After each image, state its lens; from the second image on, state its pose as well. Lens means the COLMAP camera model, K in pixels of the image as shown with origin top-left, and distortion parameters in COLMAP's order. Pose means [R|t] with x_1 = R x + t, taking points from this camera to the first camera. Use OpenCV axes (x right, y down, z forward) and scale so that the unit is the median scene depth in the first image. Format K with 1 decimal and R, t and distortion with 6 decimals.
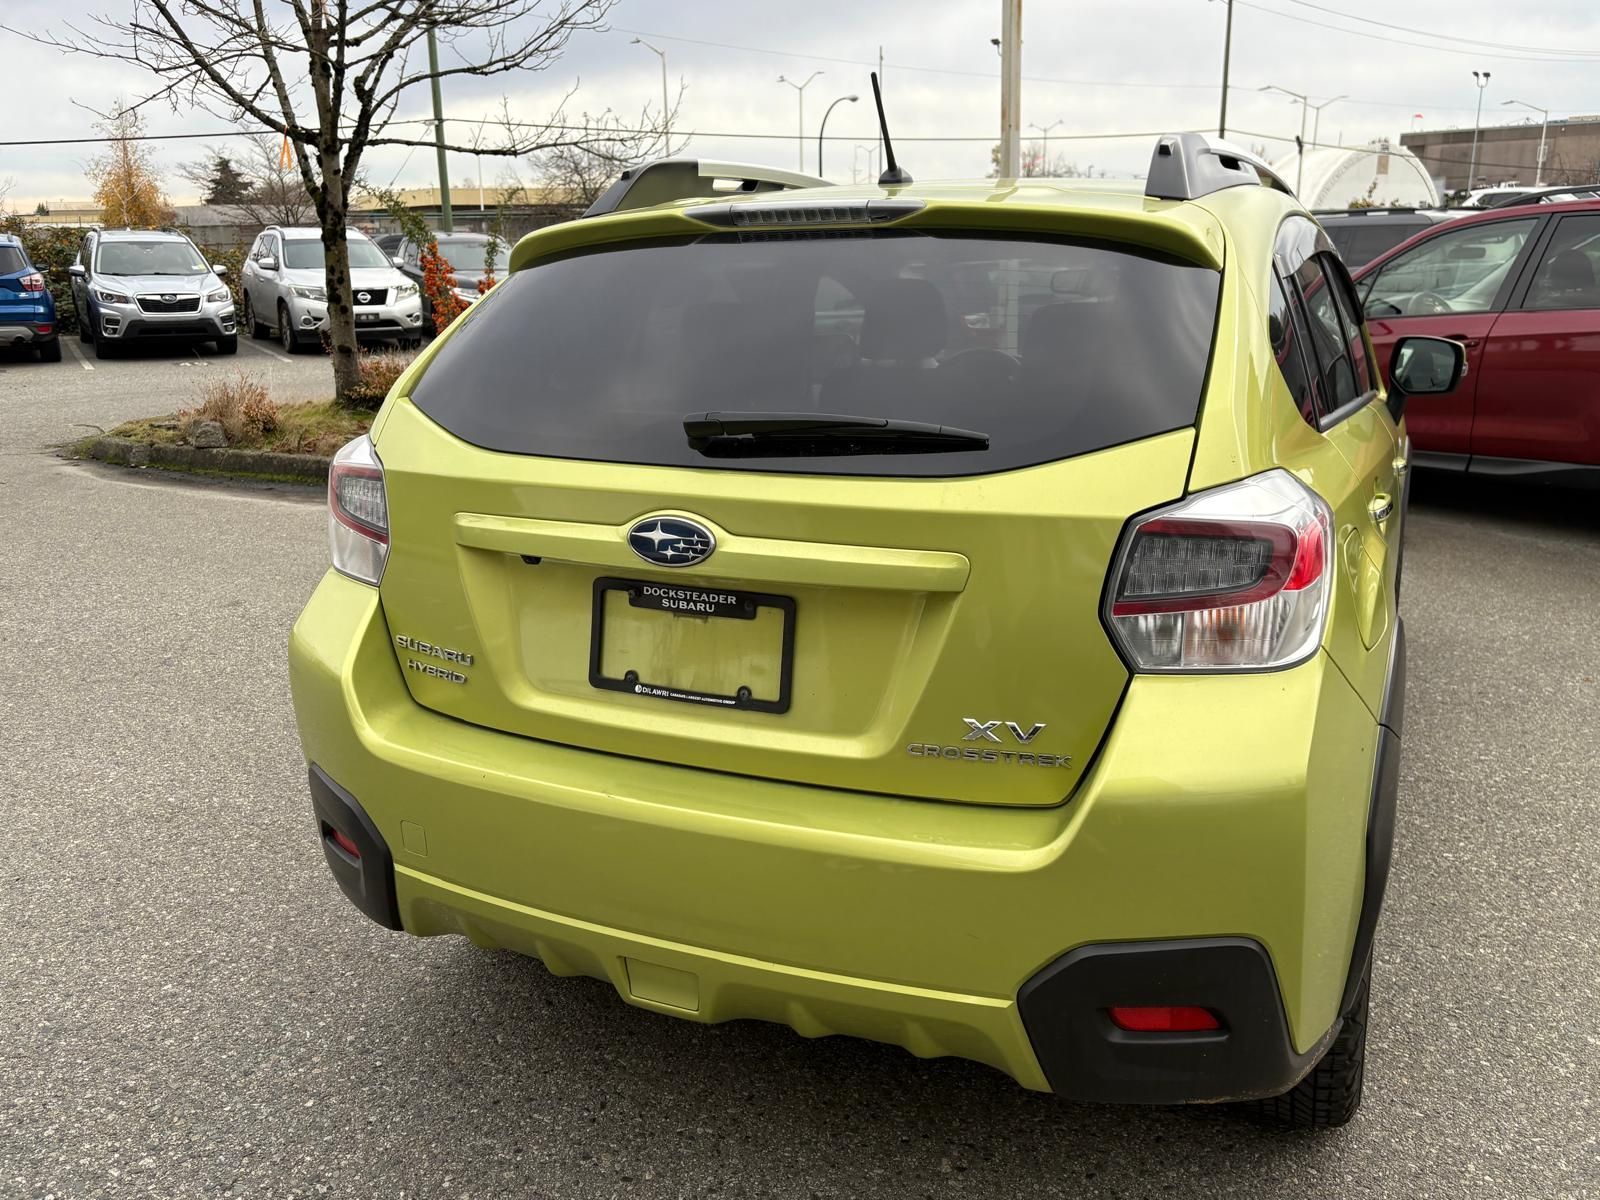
lens RADIAL K [[1342.5, 0, 795.1], [0, 1342.5, 617.6], [0, 0, 1]] dist [0.059858, -0.066664]
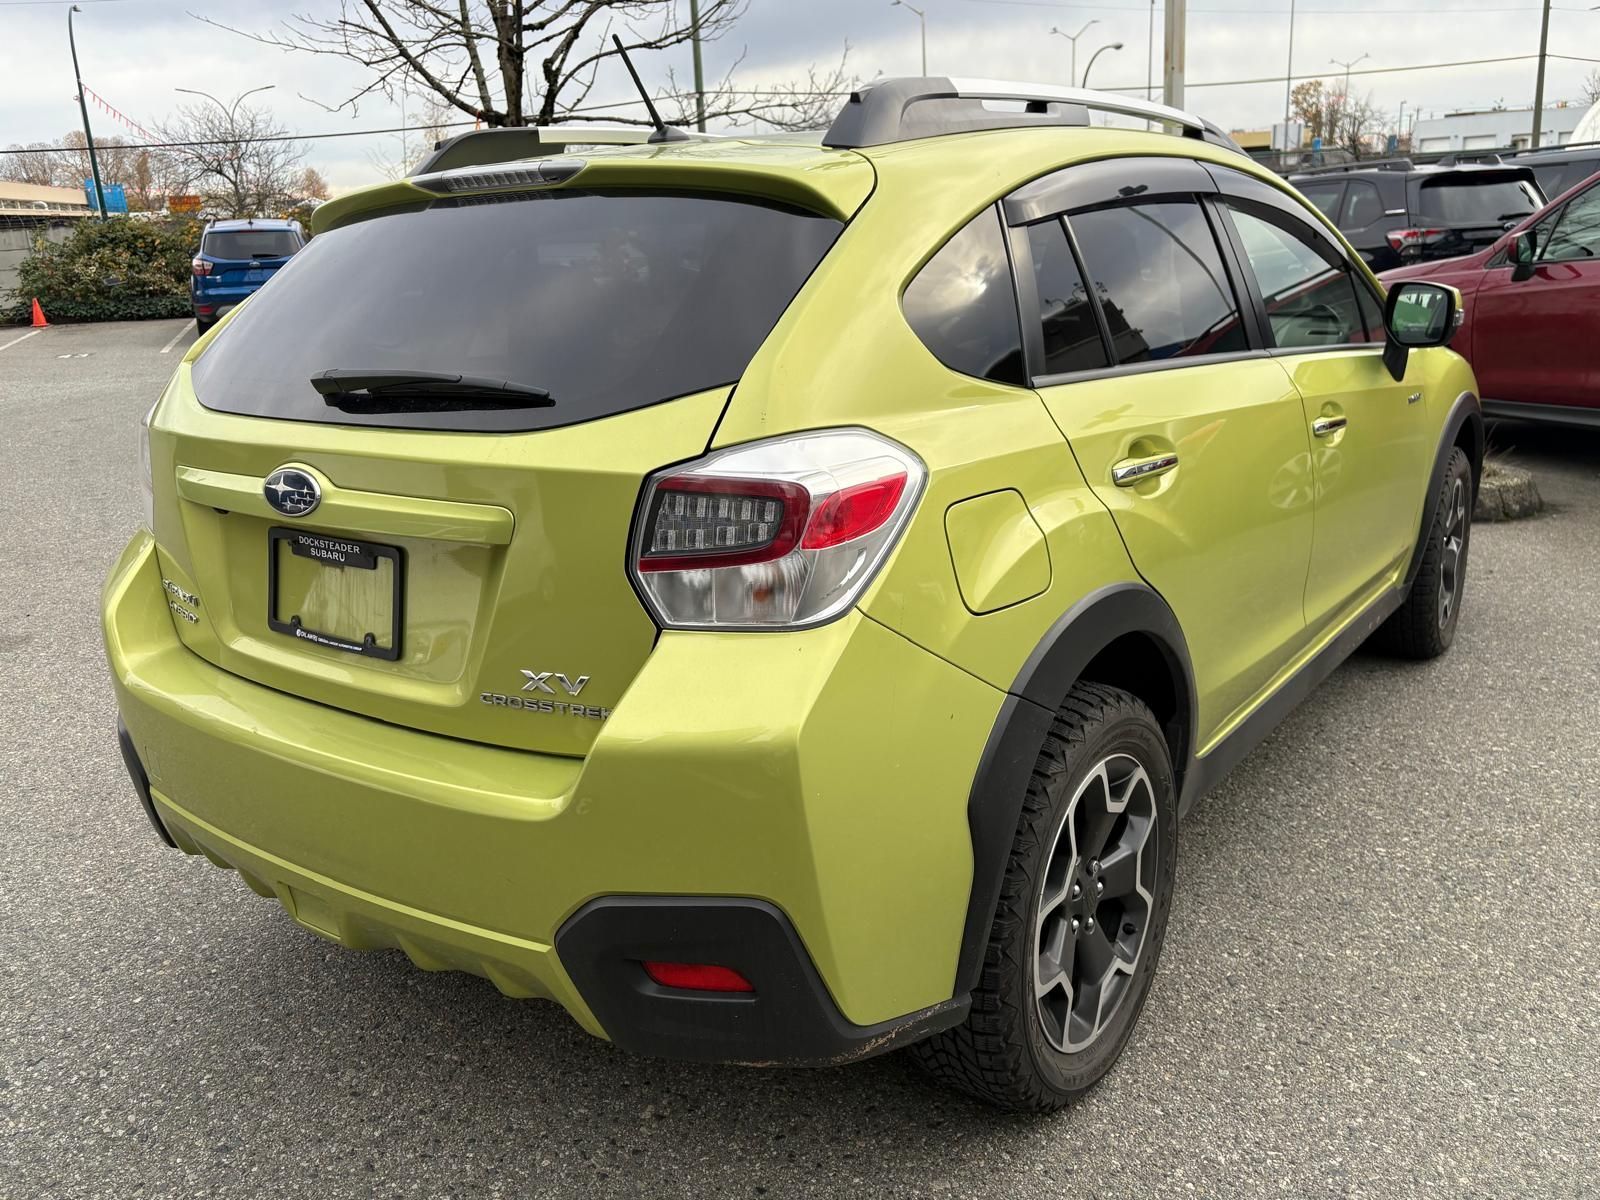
lens RADIAL K [[1348.4, 0, 800.0], [0, 1348.4, 600.0], [0, 0, 1]] dist [0.036411, -0.022812]
pose [[0.976523, 0.025852, -0.213854, 0.498957], [-0.022876, 0.999604, 0.016380, 0.000694], [0.214193, -0.011104, 0.976728, 0.039418]]
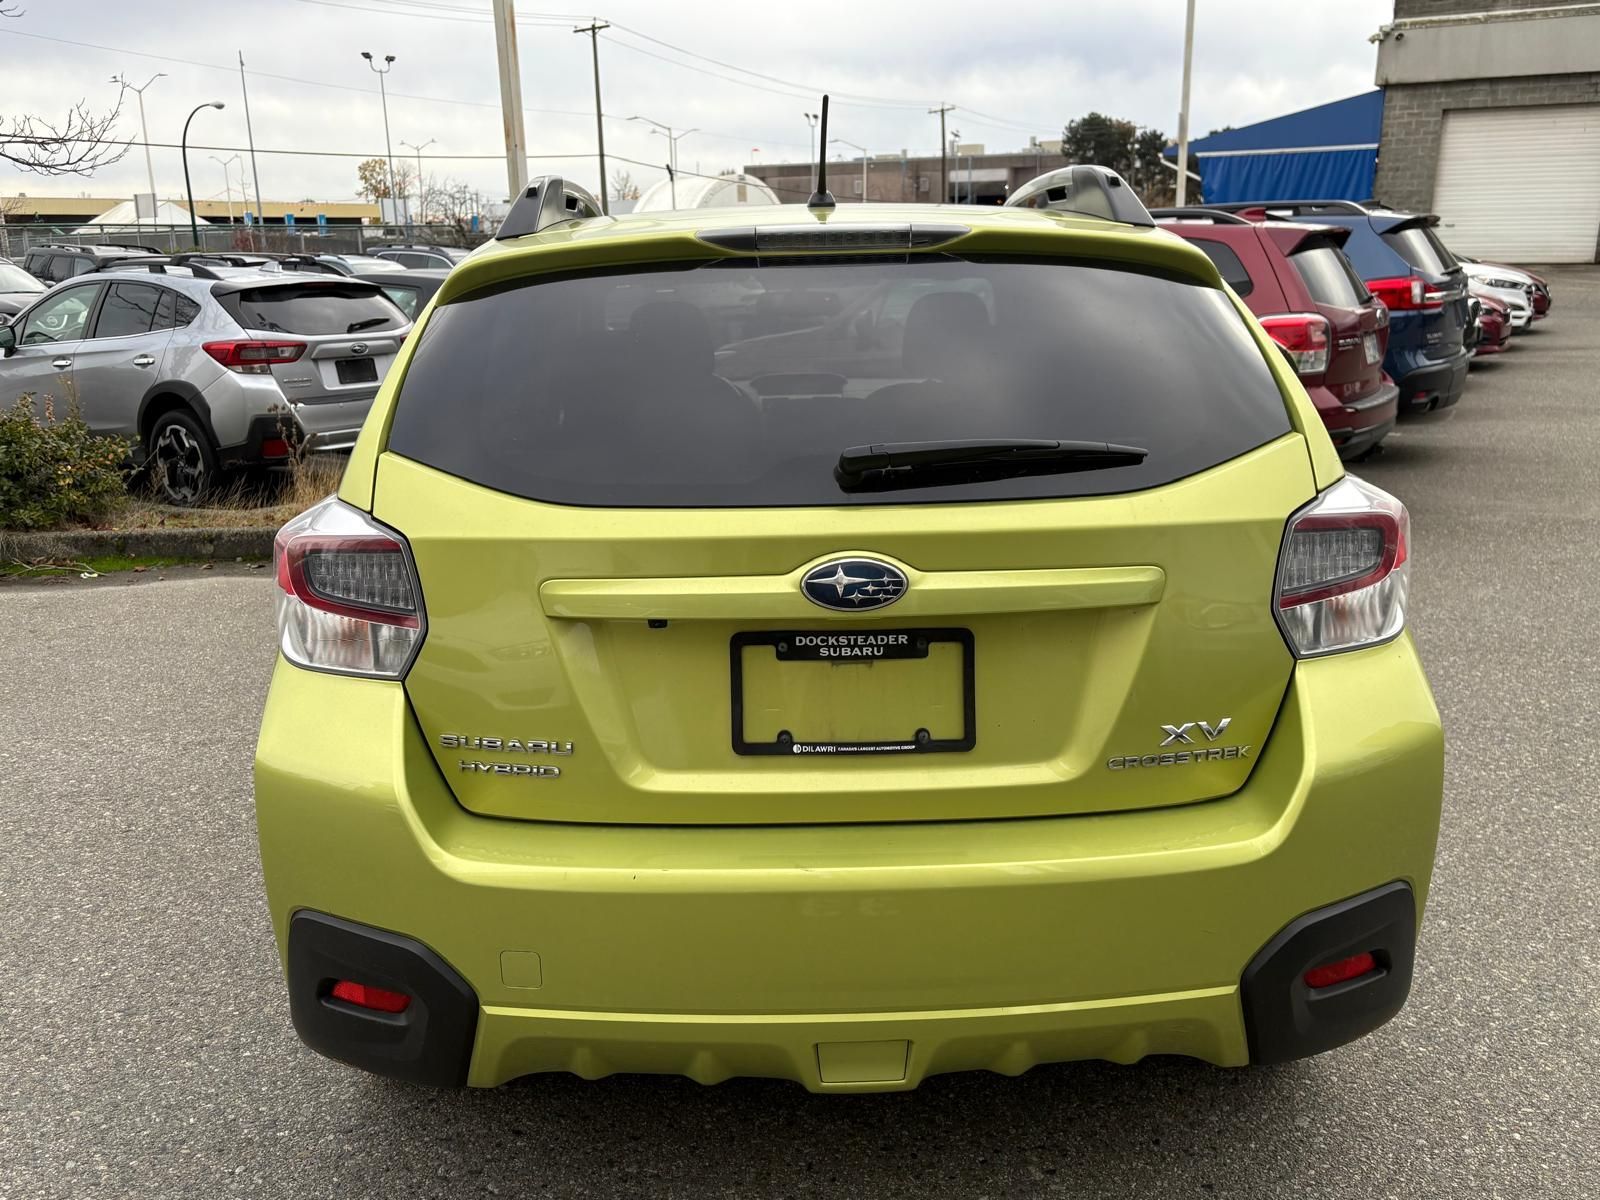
lens RADIAL K [[1348.4, 0, 800.0], [0, 1348.4, 600.0], [0, 0, 1]] dist [0.036411, -0.022812]
pose [[0.895321, -0.110296, 0.431551, -0.501683], [0.121388, 0.992603, 0.001852, -0.049675], [-0.428563, 0.050727, 0.902087, 0.161582]]
